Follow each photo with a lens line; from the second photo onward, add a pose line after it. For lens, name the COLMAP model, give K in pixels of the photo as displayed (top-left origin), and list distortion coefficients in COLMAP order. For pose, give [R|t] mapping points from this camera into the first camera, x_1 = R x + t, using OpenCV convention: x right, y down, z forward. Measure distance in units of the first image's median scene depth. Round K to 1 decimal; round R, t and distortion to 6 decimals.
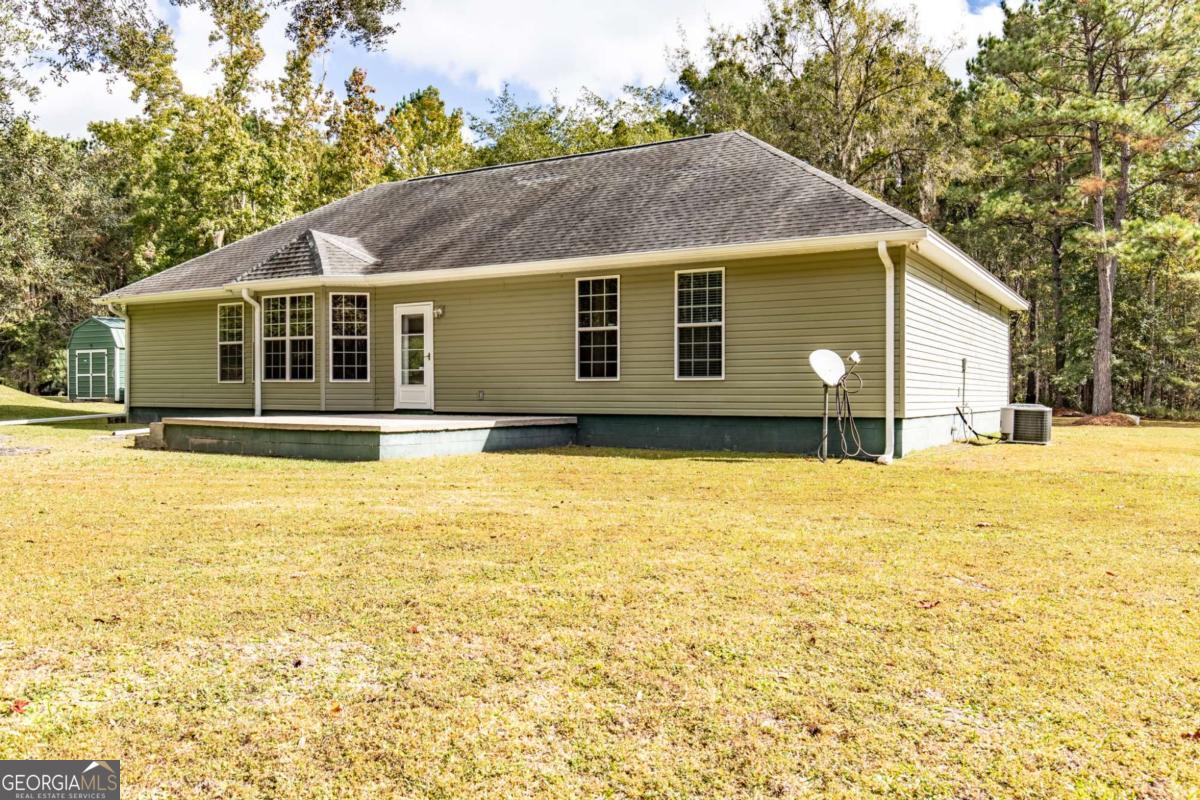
lens RADIAL K [[981.5, 0, 600.6], [0, 981.5, 398.6], [0, 0, 1]] dist [-0.000685, 0.000908]
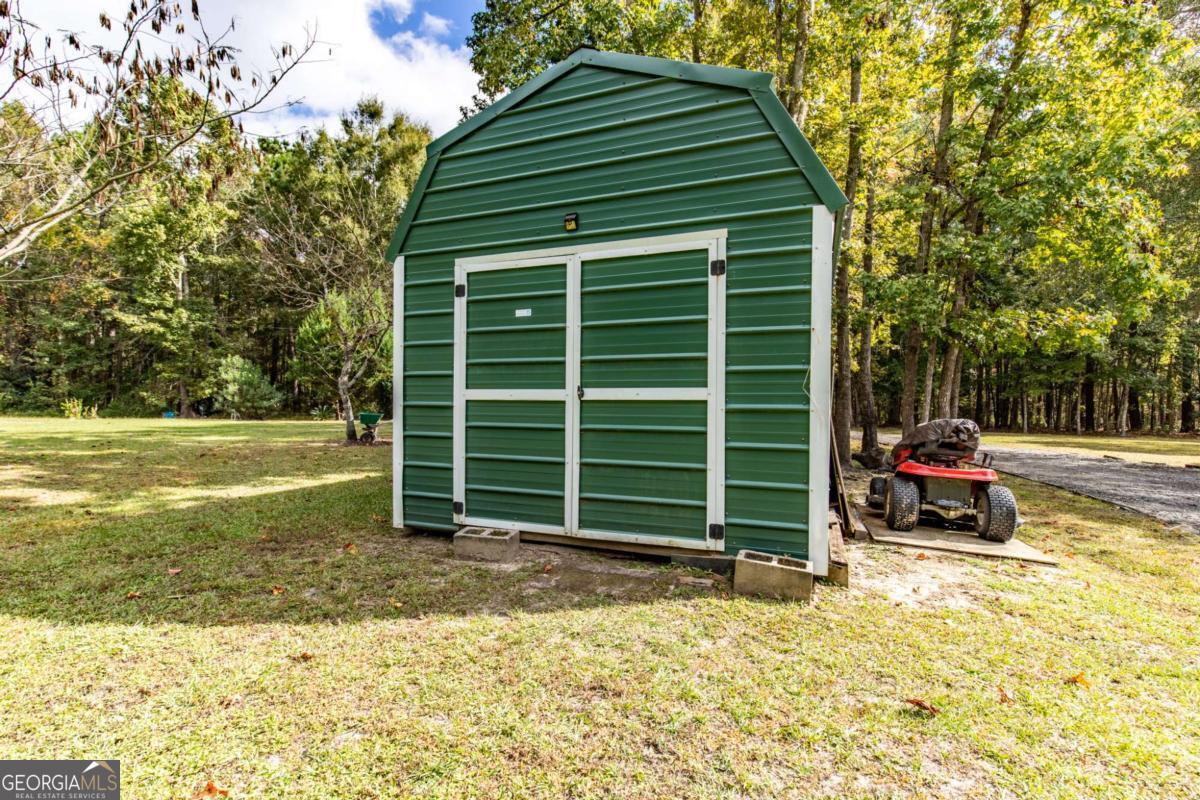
lens RADIAL K [[549.0, 0, 599.5], [0, 549.0, 402.1], [0, 0, 1]] dist [0.005929, 0.001056]
pose [[0.992638, 0.003172, 0.121077, -0.297658], [-0.002686, 0.999988, -0.004173, -0.012816], [-0.121089, 0.003817, 0.992634, 0.512719]]
